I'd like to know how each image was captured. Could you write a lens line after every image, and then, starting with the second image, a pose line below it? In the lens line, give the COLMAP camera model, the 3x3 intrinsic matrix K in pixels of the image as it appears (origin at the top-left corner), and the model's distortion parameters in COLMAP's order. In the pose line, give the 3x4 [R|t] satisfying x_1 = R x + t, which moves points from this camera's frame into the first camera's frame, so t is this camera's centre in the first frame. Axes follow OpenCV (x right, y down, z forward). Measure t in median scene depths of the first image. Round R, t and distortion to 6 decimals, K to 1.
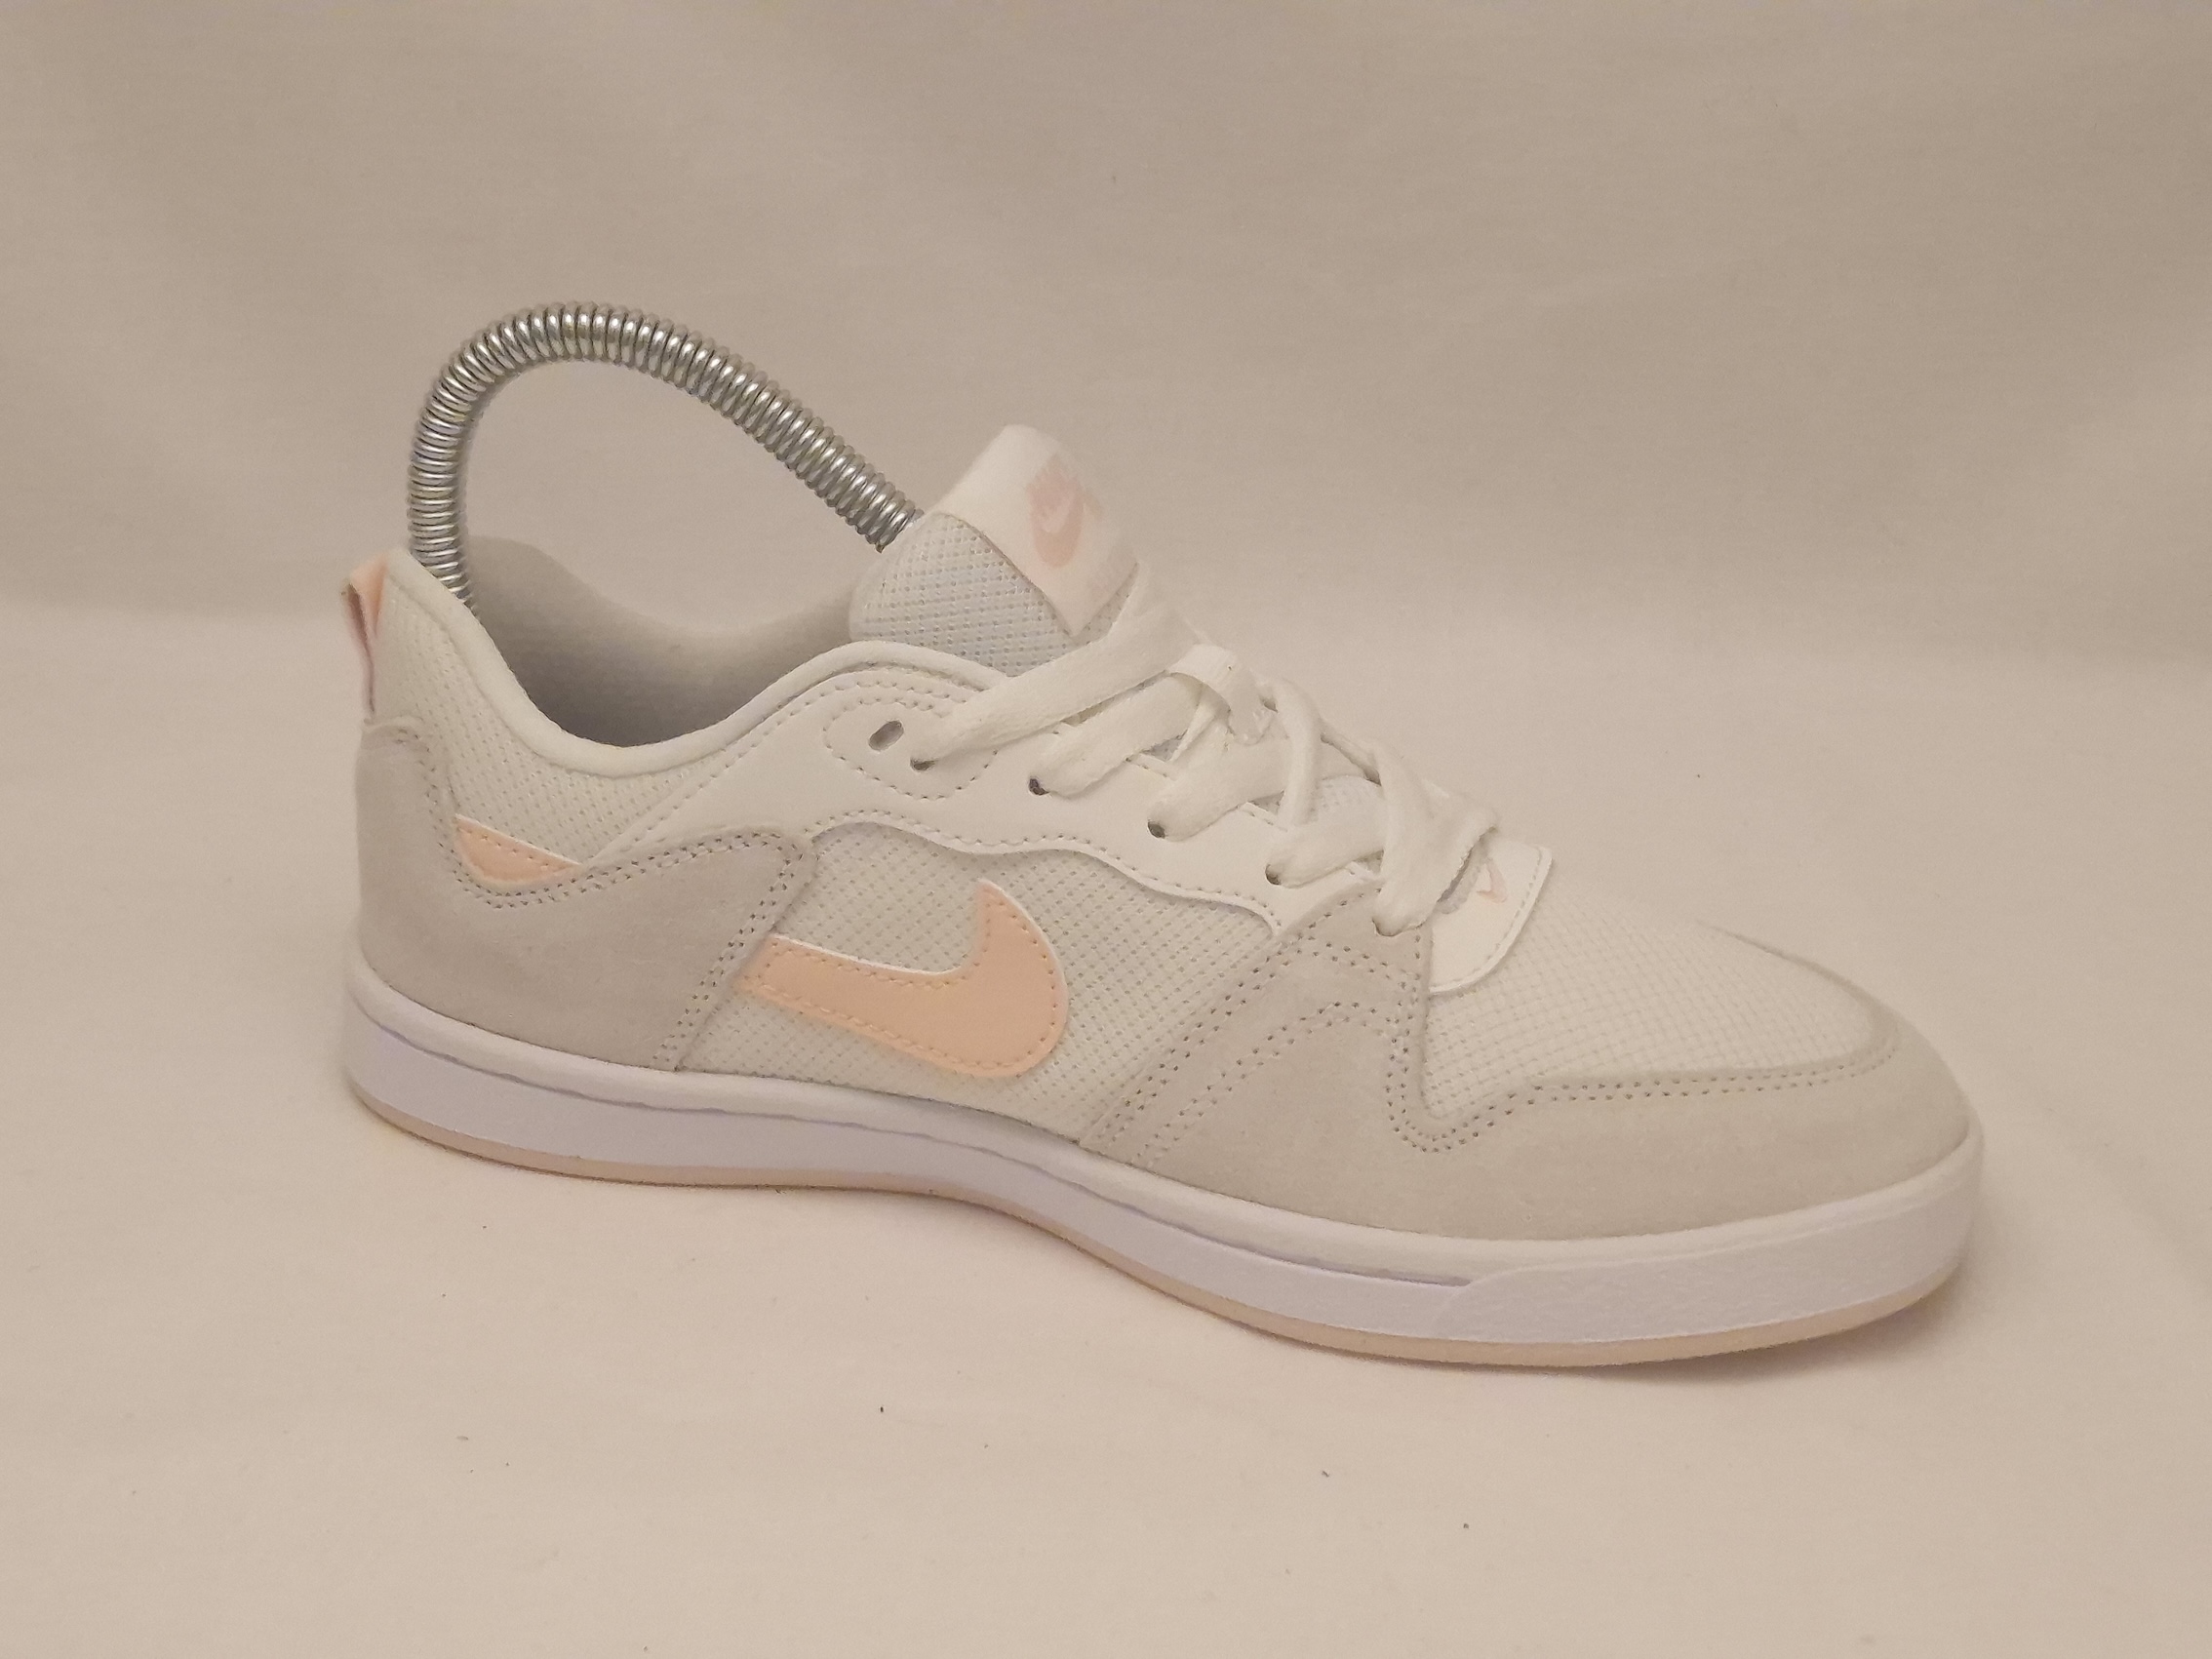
lens RADIAL K [[1469.1, 0, 1100.8], [0, 1469.1, 829.1], [0, 0, 1]] dist [0.001424, -0.000098]
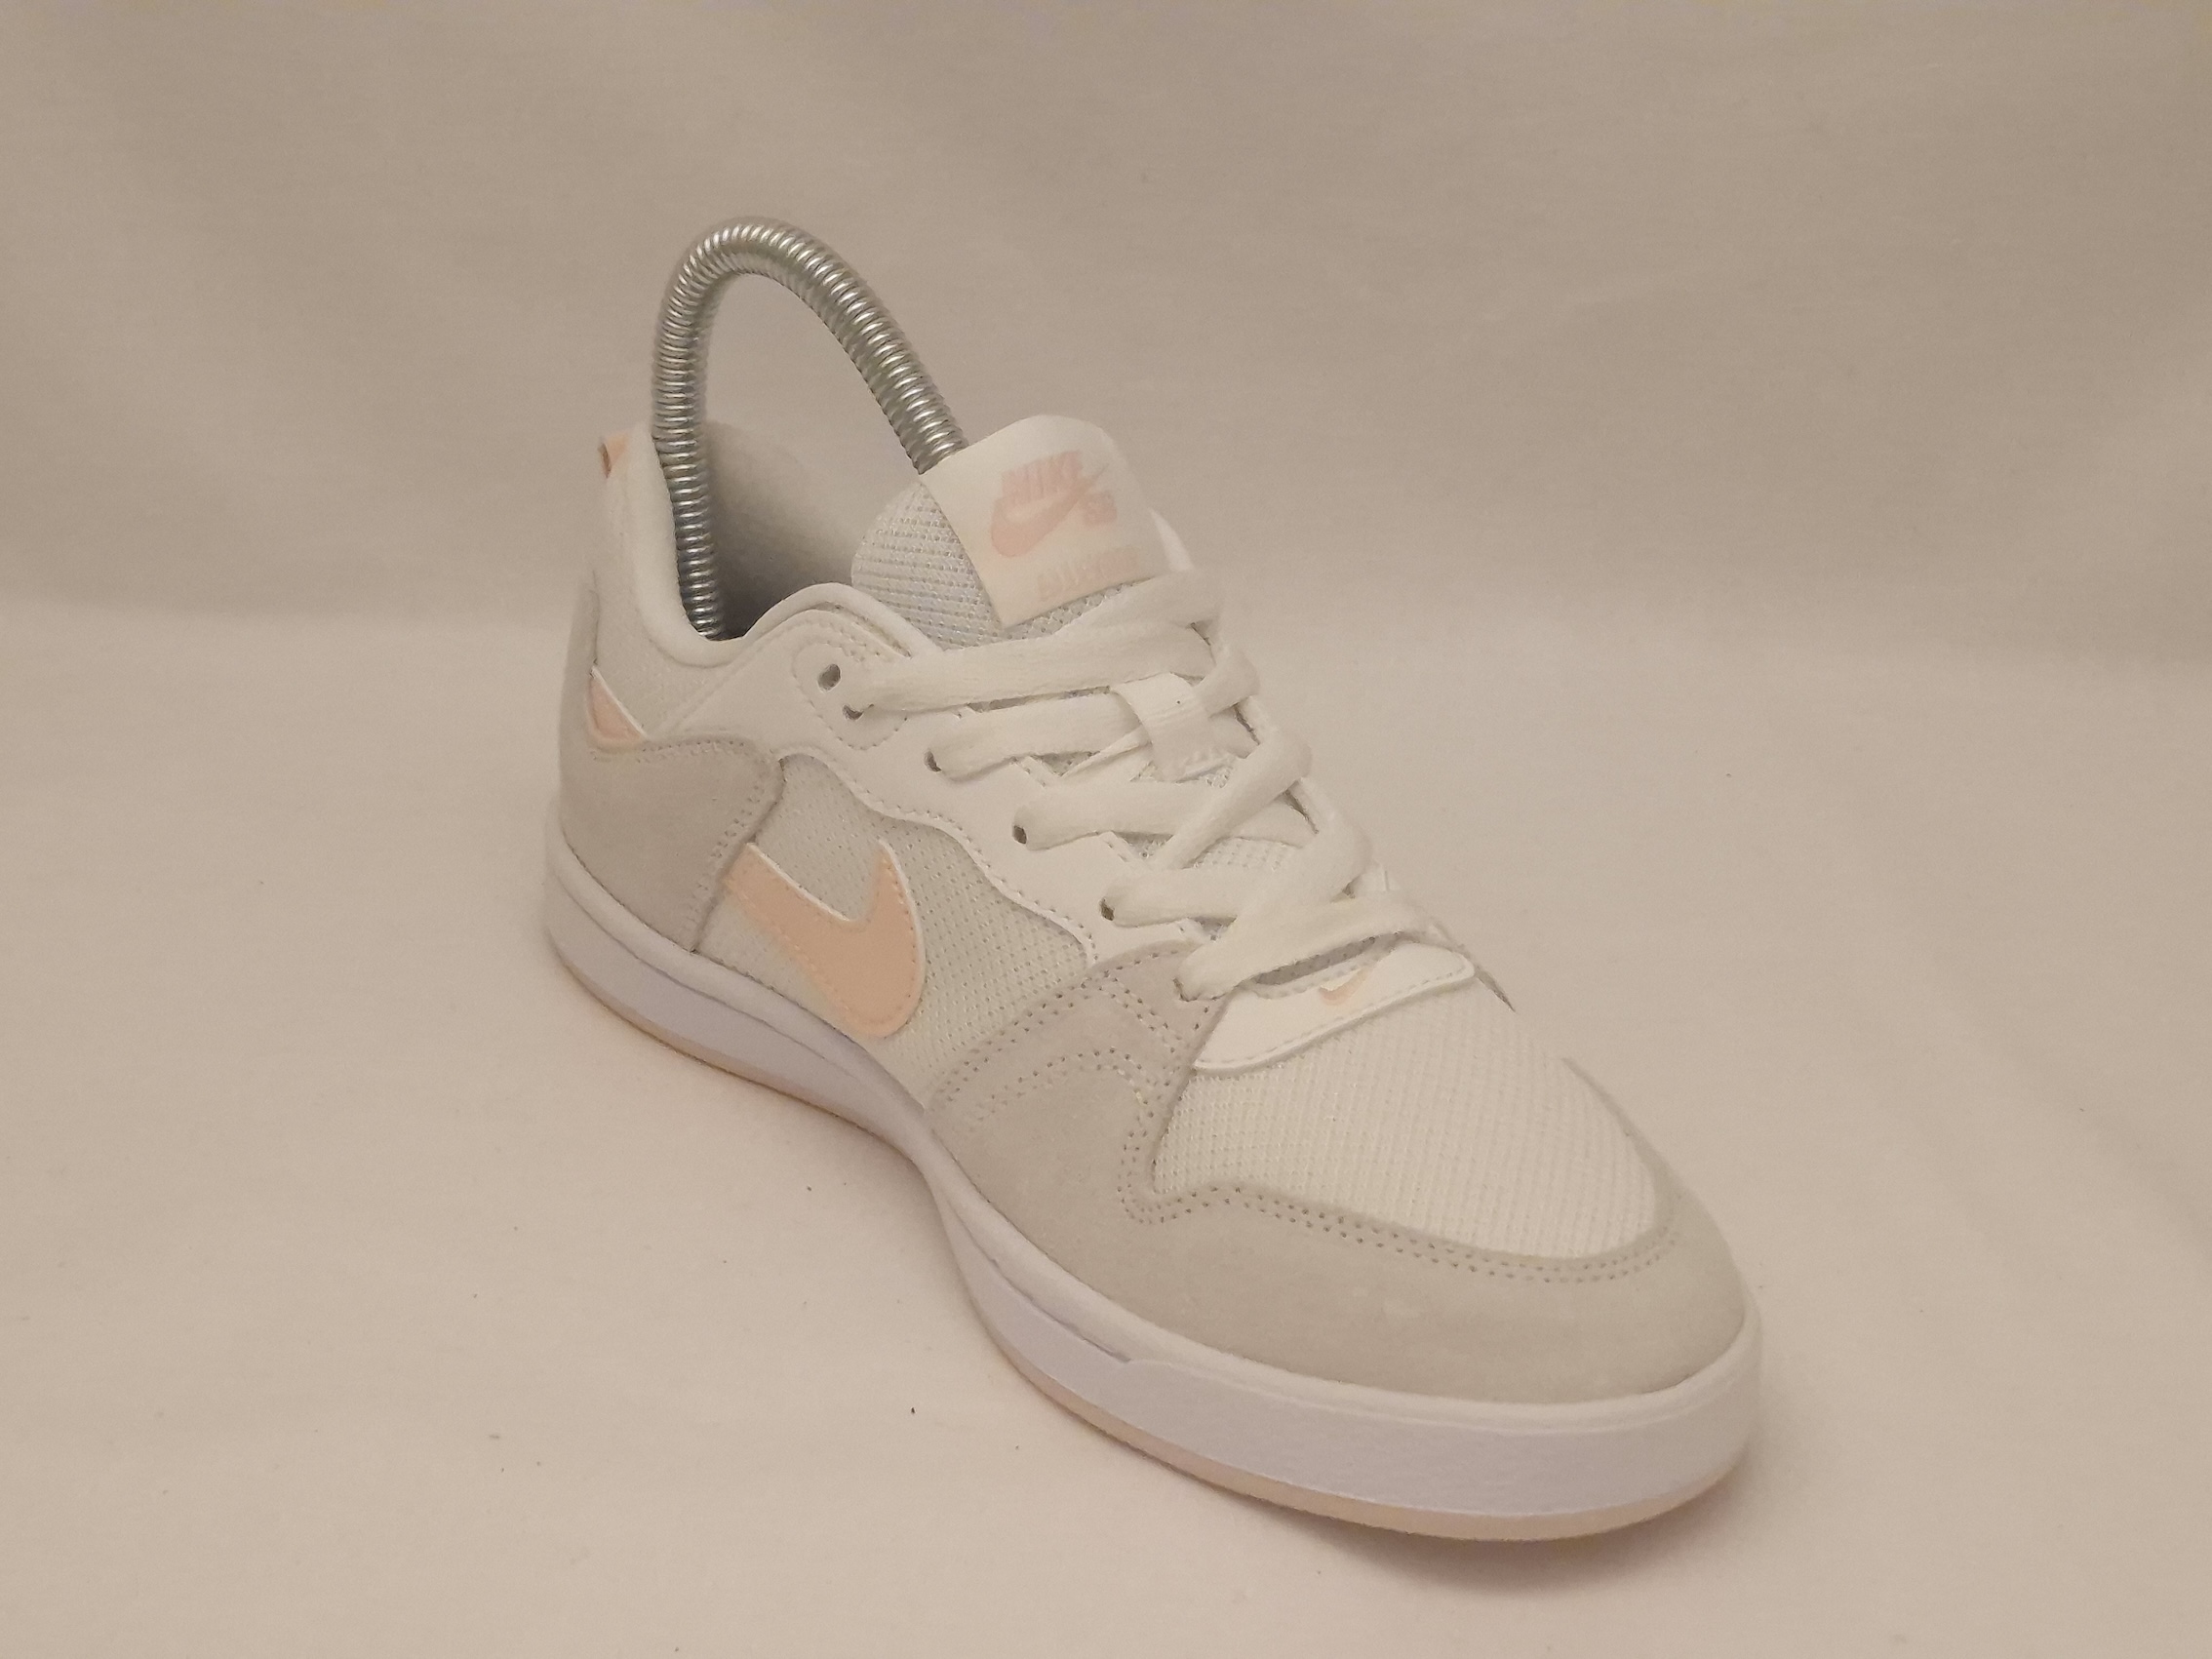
lens RADIAL K [[1469.1, 0, 1100.8], [0, 1469.1, 829.1], [0, 0, 1]] dist [0.001424, -0.000098]
pose [[0.946929, 0.274154, -0.167826, 0.247825], [-0.274963, 0.961270, 0.018865, -0.035264], [0.166498, 0.028282, 0.985636, 0.024922]]
